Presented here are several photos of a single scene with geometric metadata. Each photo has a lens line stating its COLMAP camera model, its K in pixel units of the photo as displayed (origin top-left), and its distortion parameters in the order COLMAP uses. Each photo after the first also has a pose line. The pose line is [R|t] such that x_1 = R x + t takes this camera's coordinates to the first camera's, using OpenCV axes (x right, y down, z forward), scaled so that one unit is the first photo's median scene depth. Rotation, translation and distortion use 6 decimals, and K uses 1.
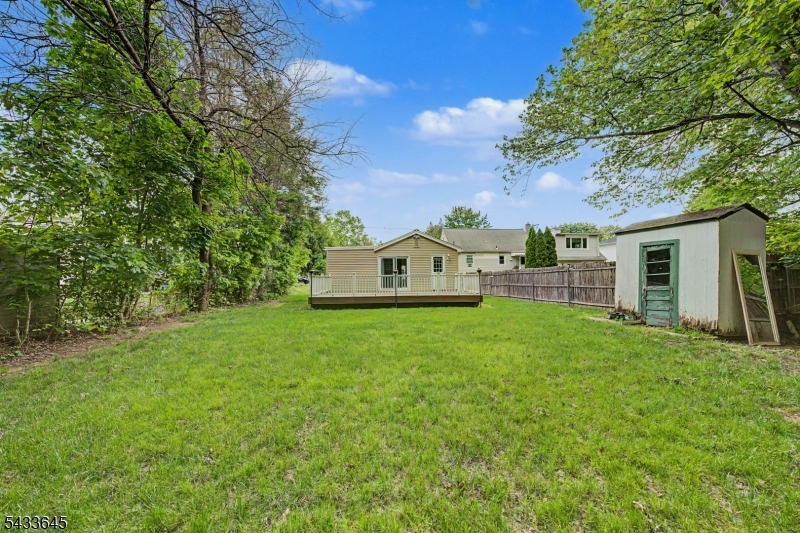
lens RADIAL K [[280.0, 0, 400.8], [0, 280.0, 273.8], [0, 0, 1]] dist [-0.000041, 0.000040]
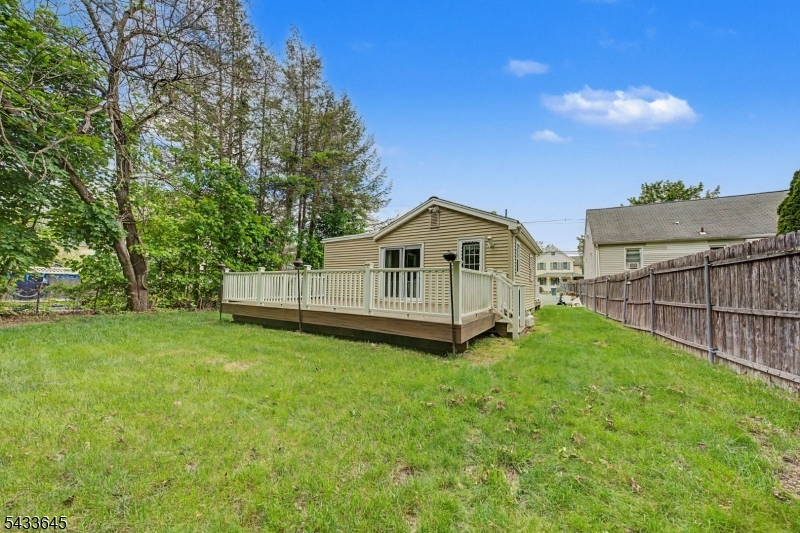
lens RADIAL K [[280.0, 0, 400.8], [0, 280.0, 273.8], [0, 0, 1]] dist [-0.000041, 0.000040]
pose [[0.823591, -0.002455, -0.567178, 0.392624], [-0.018351, 0.999352, -0.030973, 0.021721], [0.566887, 0.035918, 0.823012, 0.598407]]
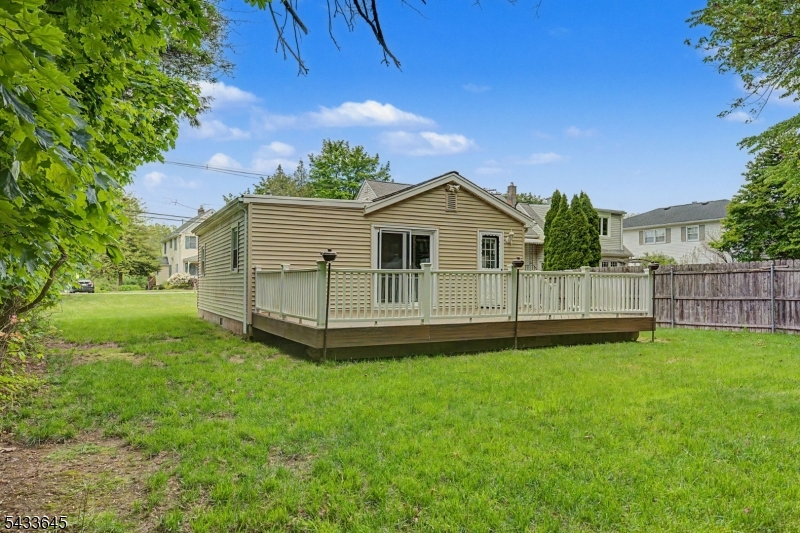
lens RADIAL K [[546.3, 0, 398.2], [0, 546.3, 288.2], [0, 0, 1]] dist [0.003320, 0.004161]
pose [[0.906486, 0.009921, 0.422119, -0.468683], [-0.019306, 0.999652, 0.017964, 0.016345], [-0.421794, -0.024433, 0.906362, 0.295432]]
